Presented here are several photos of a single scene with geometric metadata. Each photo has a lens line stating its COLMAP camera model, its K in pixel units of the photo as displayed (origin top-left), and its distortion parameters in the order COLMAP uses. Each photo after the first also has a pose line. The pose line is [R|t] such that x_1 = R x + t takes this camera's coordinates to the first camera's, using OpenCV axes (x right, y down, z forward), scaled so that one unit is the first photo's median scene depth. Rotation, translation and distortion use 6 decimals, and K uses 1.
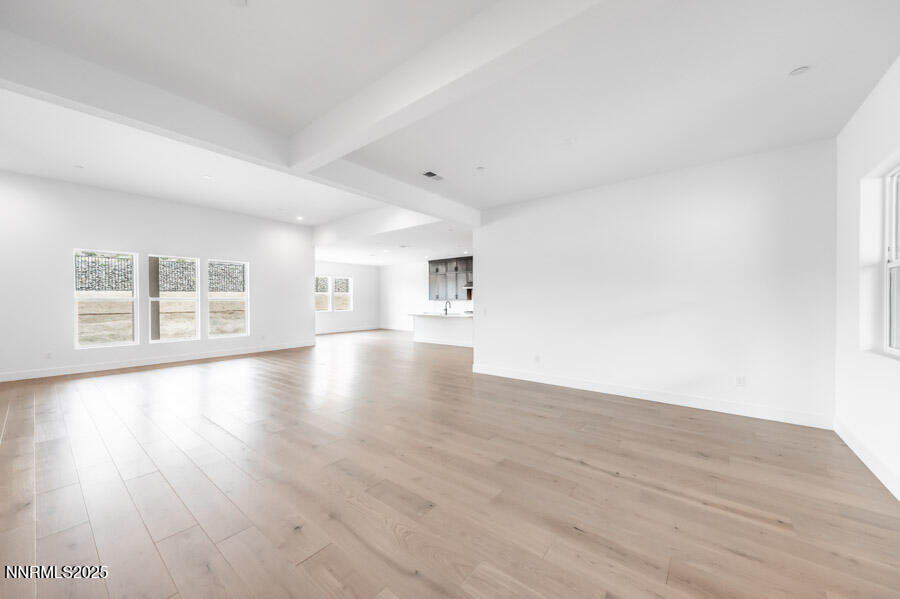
lens RADIAL K [[329.7, 0, 450.0], [0, 329.7, 299.5], [0, 0, 1]] dist [-0.001862, -0.000212]
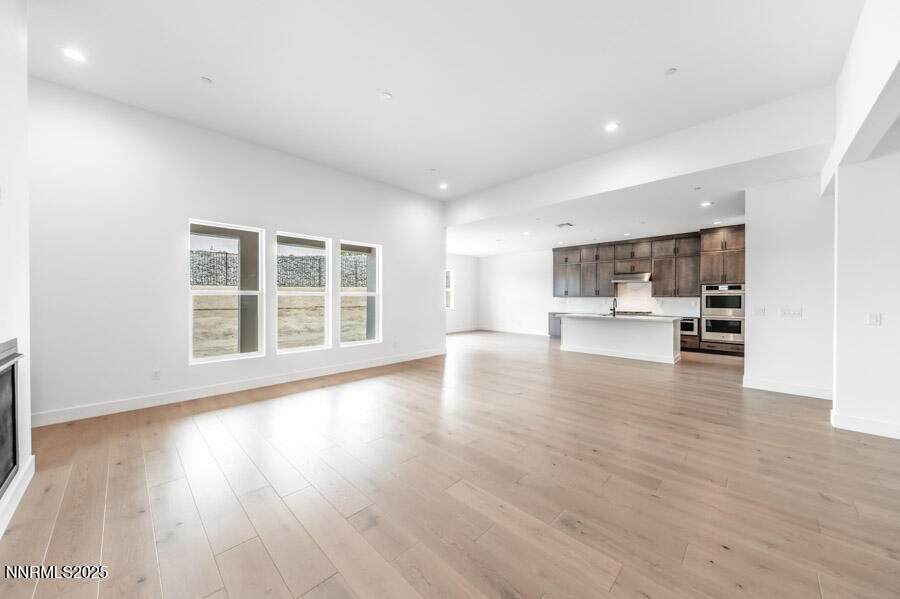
lens RADIAL K [[329.7, 0, 450.0], [0, 329.7, 299.5], [0, 0, 1]] dist [-0.001862, -0.000212]
pose [[0.992053, 0.005925, -0.125682, -0.220385], [-0.004535, 0.999925, 0.011342, 0.000593], [0.125740, -0.010681, 0.992006, 0.166056]]
